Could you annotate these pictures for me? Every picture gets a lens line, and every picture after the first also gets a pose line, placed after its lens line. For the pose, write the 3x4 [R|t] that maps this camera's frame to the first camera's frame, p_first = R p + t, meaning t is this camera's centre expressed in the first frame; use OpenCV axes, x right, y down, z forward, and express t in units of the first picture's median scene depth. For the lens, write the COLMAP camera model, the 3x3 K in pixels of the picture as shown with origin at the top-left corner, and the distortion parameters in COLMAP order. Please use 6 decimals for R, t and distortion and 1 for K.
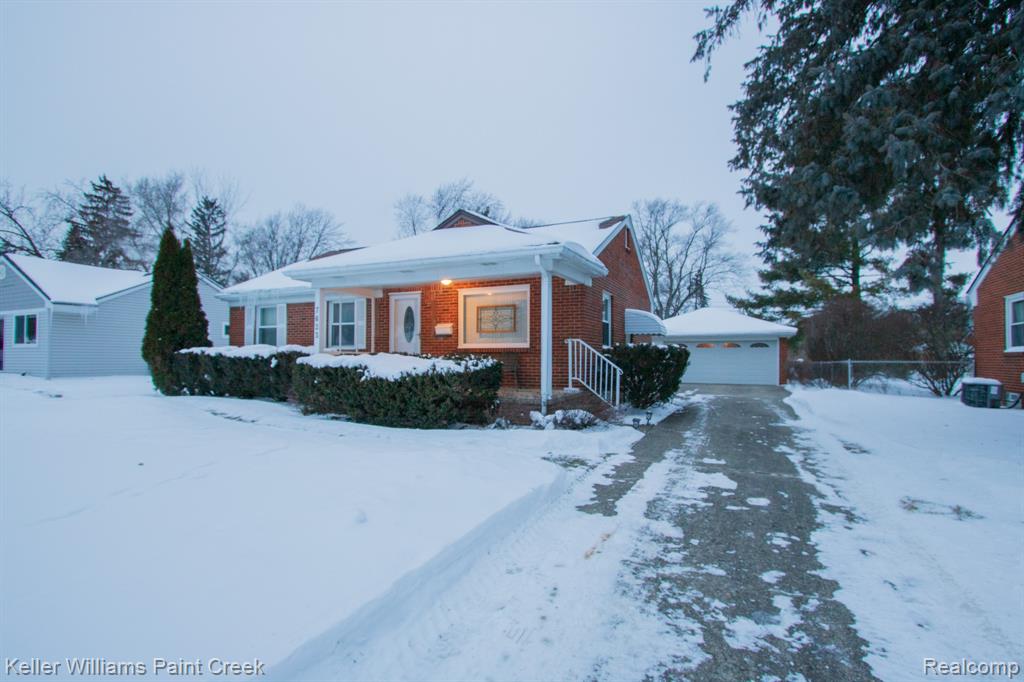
lens RADIAL K [[506.7, 0, 512.0], [0, 506.7, 341.0], [0, 0, 1]] dist [-0.004495, -0.001130]
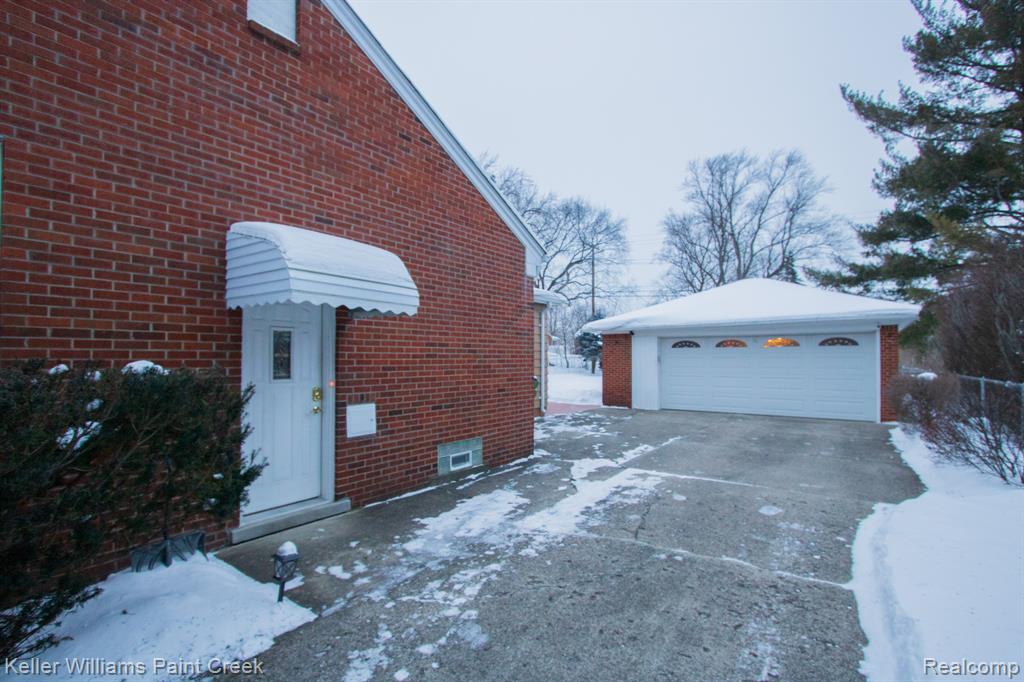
lens RADIAL K [[506.7, 0, 512.0], [0, 506.7, 341.0], [0, 0, 1]] dist [-0.004495, -0.001130]
pose [[0.984280, -0.014820, -0.175990, 0.164903], [0.014590, 0.999890, -0.002602, 0.002585], [0.176009, -0.000007, 0.984389, 0.285351]]
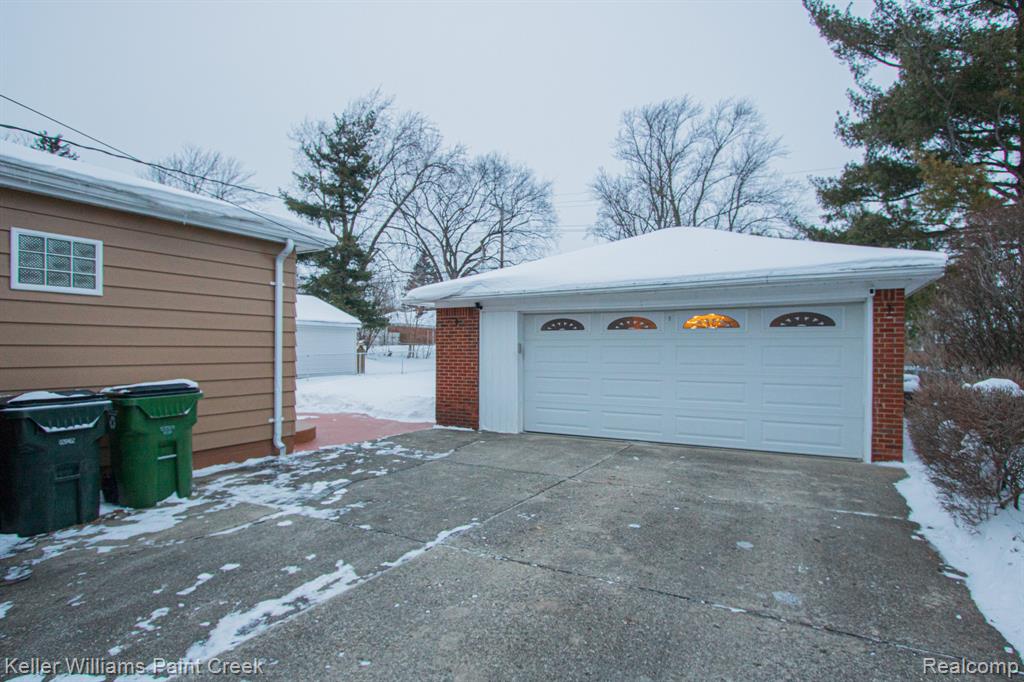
lens RADIAL K [[563.2, 0, 514.7], [0, 563.2, 335.9], [0, 0, 1]] dist [-0.001944, 0.000768]
pose [[0.998482, -0.005674, -0.054794, 0.219609], [0.006063, 0.999957, 0.006946, 0.009262], [0.054752, -0.007268, 0.998474, 0.429200]]
